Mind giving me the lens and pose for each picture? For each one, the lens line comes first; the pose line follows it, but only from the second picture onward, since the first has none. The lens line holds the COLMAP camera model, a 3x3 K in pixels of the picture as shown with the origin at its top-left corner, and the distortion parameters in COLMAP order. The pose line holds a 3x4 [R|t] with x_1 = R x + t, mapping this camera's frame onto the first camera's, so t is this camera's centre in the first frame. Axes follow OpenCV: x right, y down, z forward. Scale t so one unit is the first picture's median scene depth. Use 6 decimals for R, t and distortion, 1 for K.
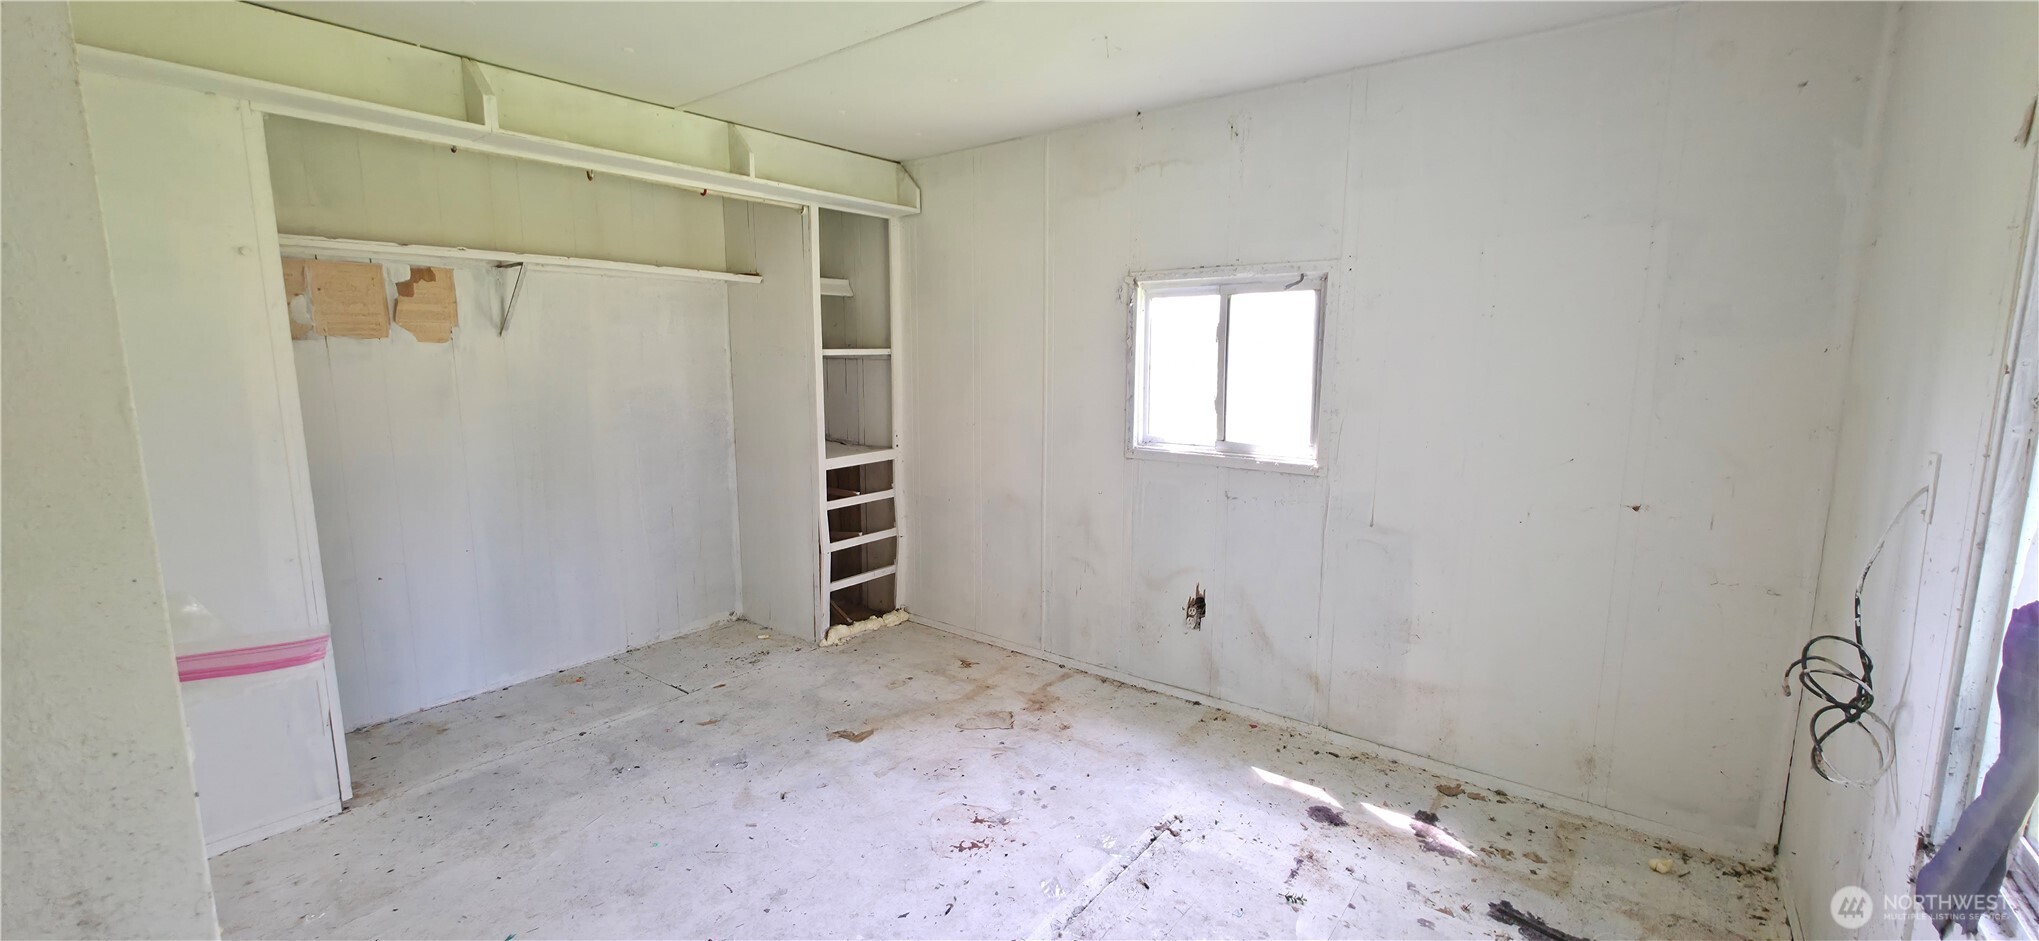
lens RADIAL K [[819.0, 0, 1016.7], [0, 819.0, 469.1], [0, 0, 1]] dist [0.003958, 0.000261]
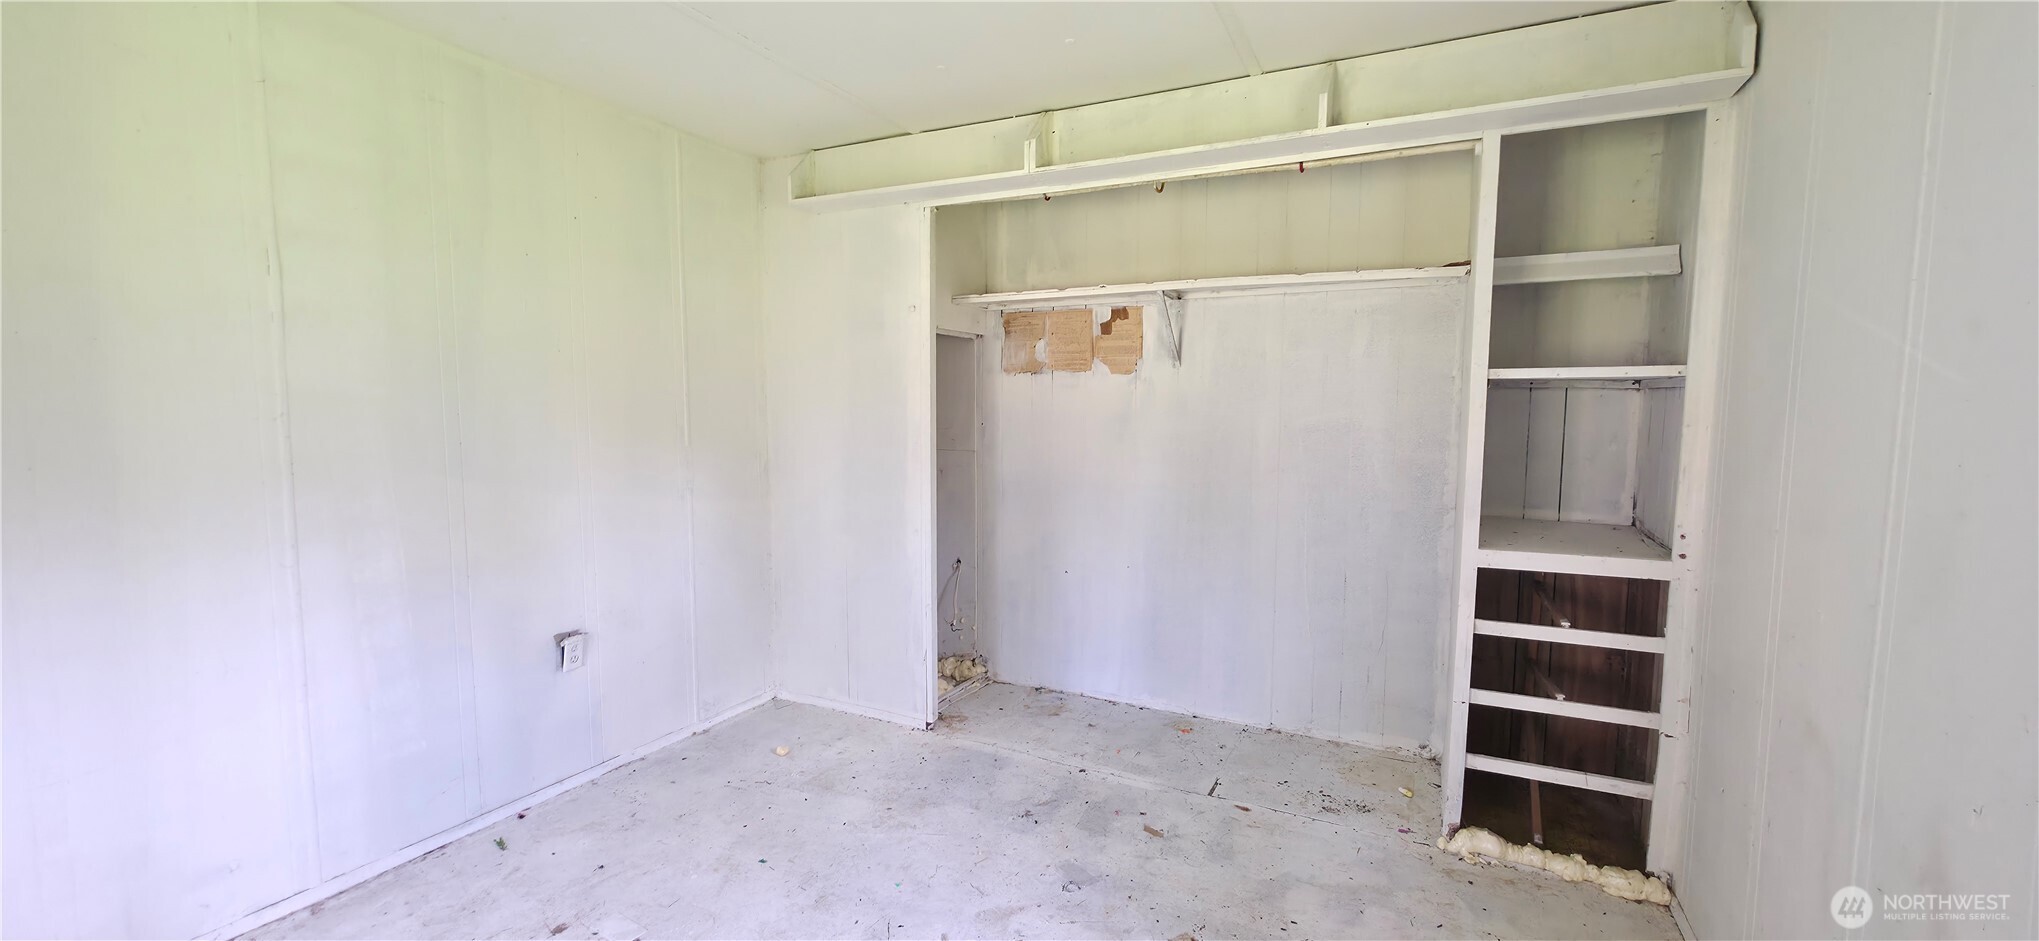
lens RADIAL K [[819.0, 0, 1024.4], [0, 819.0, 469.8], [0, 0, 1]] dist [0.003958, 0.000261]
pose [[0.190846, 0.080810, -0.978288, 0.353324], [-0.144690, 0.988036, 0.053389, -0.065413], [0.970898, 0.131359, 0.200255, 0.658661]]
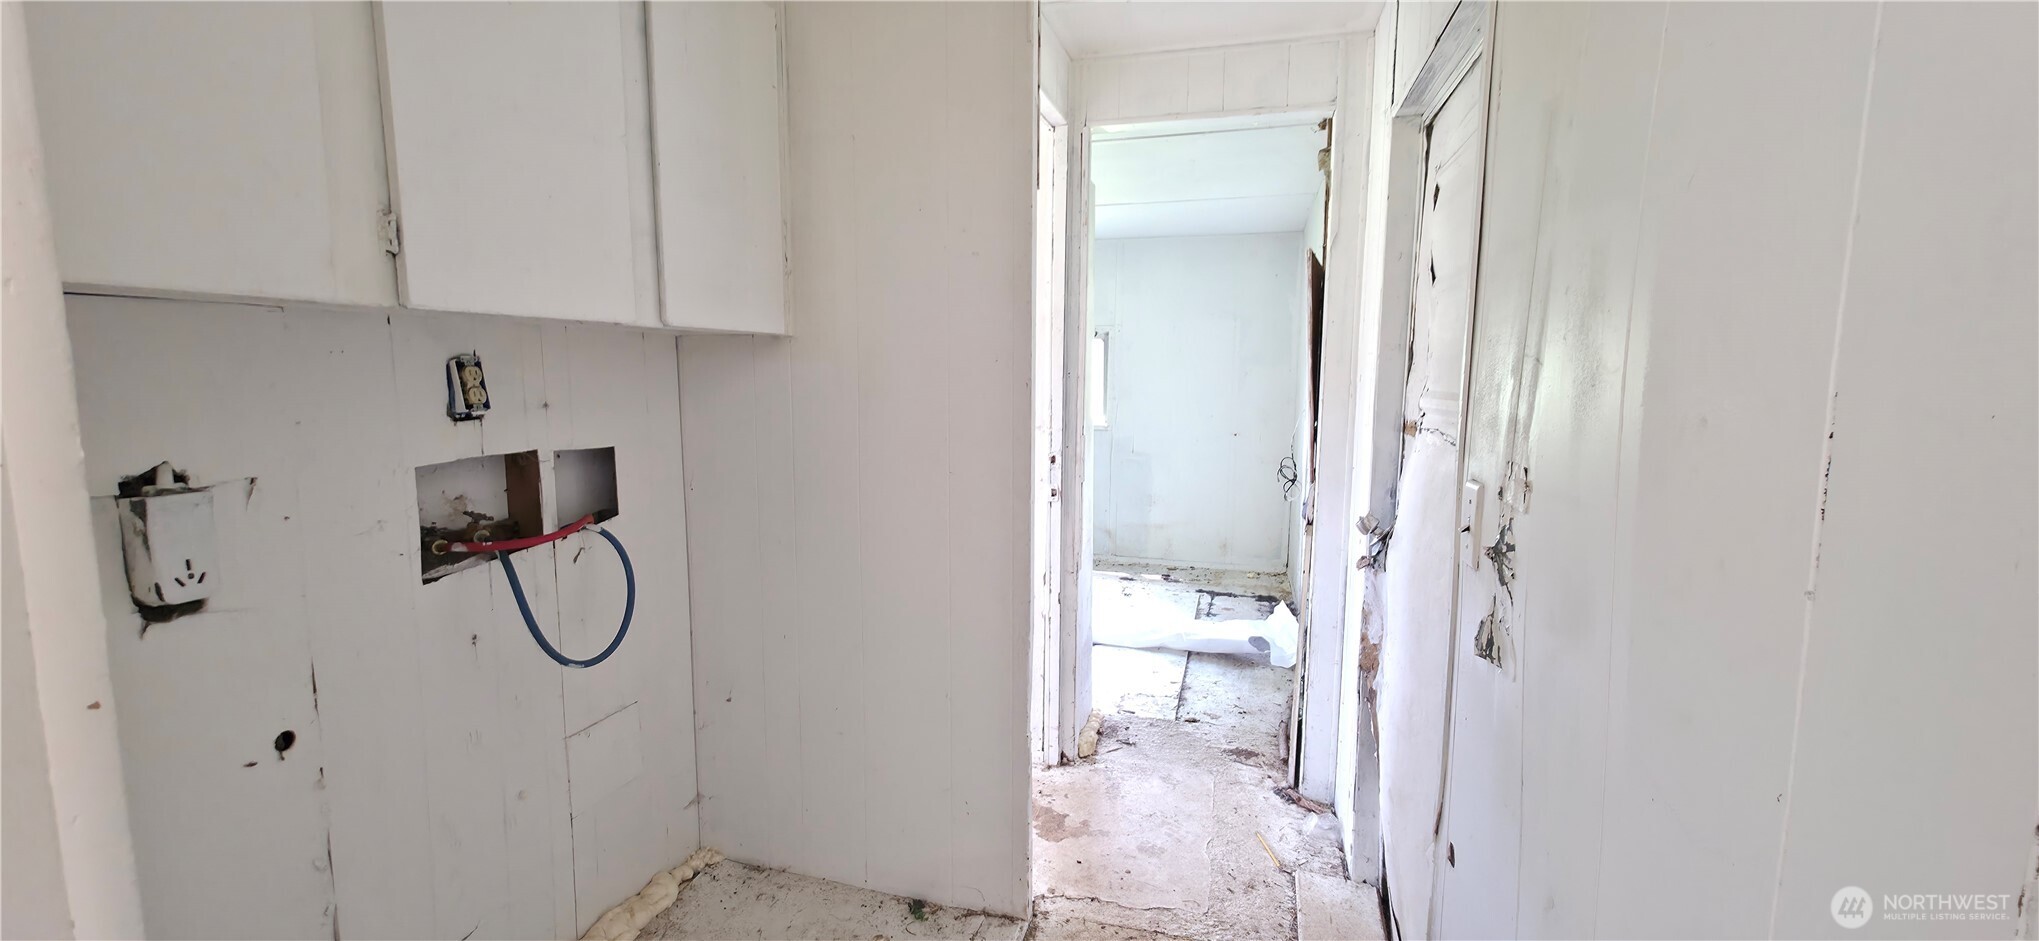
lens RADIAL K [[819.0, 0, 1023.8], [0, 819.0, 470.9], [0, 0, 1]] dist [0.003958, 0.000261]
pose [[0.926382, -0.040767, 0.374373, -0.557003], [0.048459, 0.998763, -0.011152, 0.115093], [-0.373455, 0.028472, 0.927211, -0.764155]]
